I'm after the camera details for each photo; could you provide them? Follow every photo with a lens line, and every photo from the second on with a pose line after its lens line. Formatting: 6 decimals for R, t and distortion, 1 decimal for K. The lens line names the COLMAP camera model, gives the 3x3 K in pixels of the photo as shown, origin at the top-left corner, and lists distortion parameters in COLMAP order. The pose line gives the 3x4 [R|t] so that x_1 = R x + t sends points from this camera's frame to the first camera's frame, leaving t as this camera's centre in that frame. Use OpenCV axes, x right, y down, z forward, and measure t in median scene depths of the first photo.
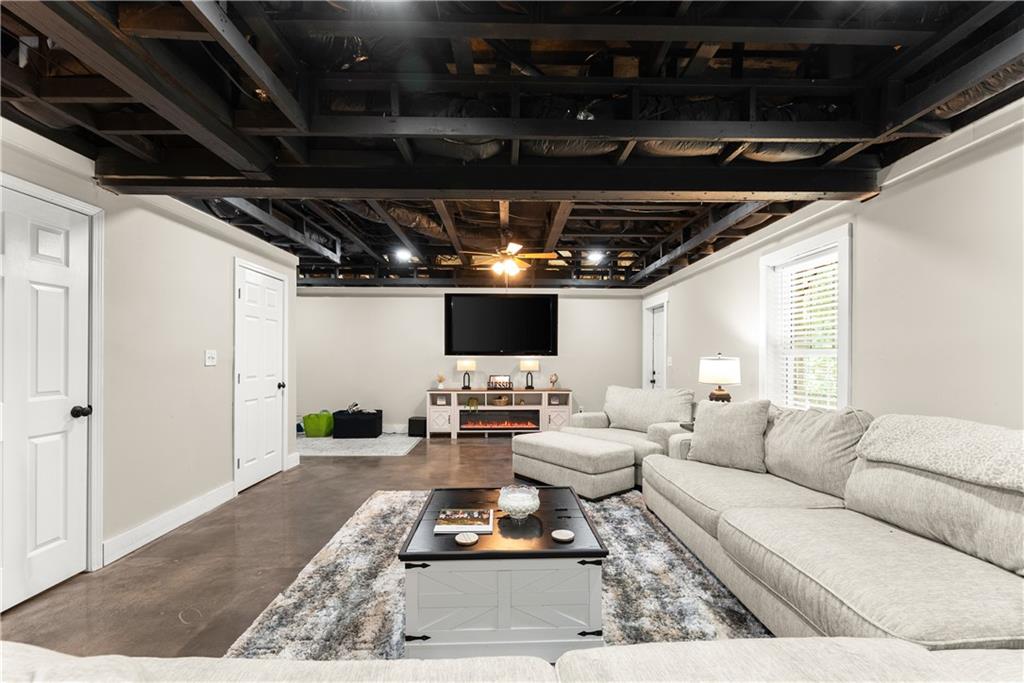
lens RADIAL K [[415.0, 0, 510.5], [0, 415.0, 356.5], [0, 0, 1]] dist [0.001718, -0.000230]
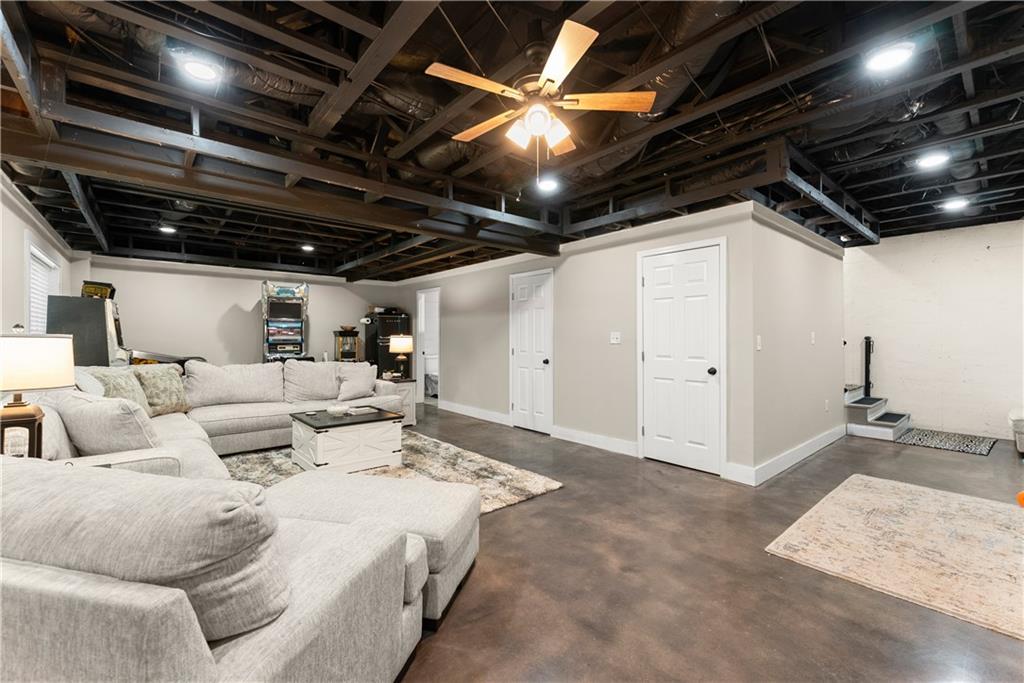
lens RADIAL K [[415.2, 0, 517.0], [0, 415.2, 340.4], [0, 0, 1]] dist [0.000088, 0.000010]
pose [[-0.759284, -0.001105, -0.650758, 0.281770], [-0.001865, 0.999998, 0.000478, 0.007172], [0.650757, 0.001577, -0.759285, 1.310914]]
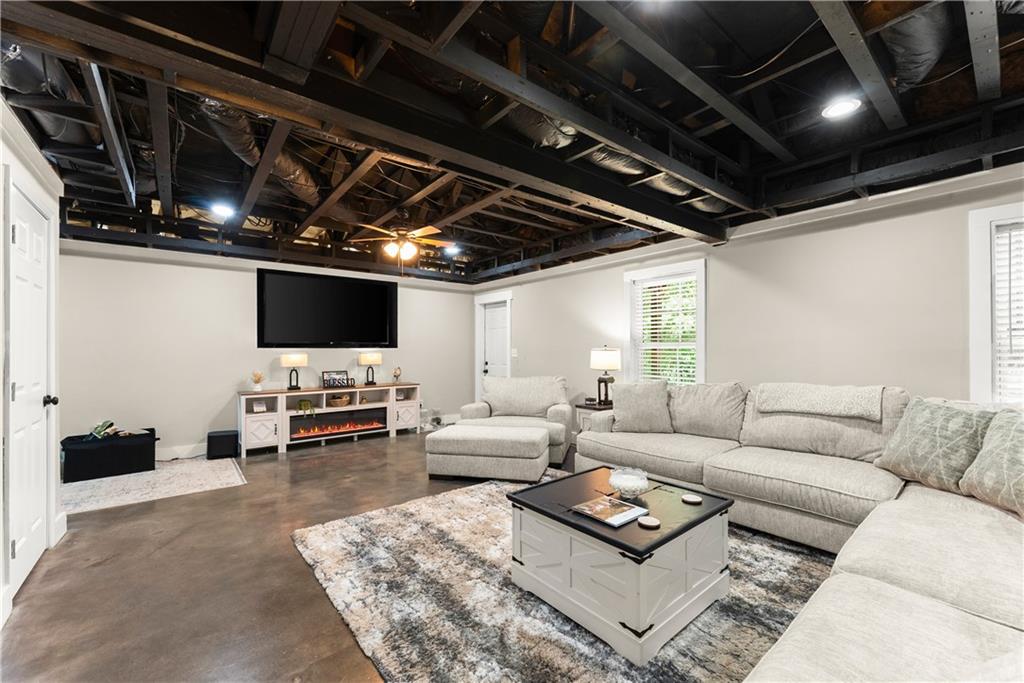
lens RADIAL K [[415.7, 0, 511.5], [0, 415.7, 348.0], [0, 0, 1]] dist [0.000245, -0.000151]
pose [[0.790563, -0.002609, 0.612376, -0.377095], [0.003769, 0.999993, -0.000604, -0.000281], [-0.612370, 0.002785, 0.790567, 0.140820]]
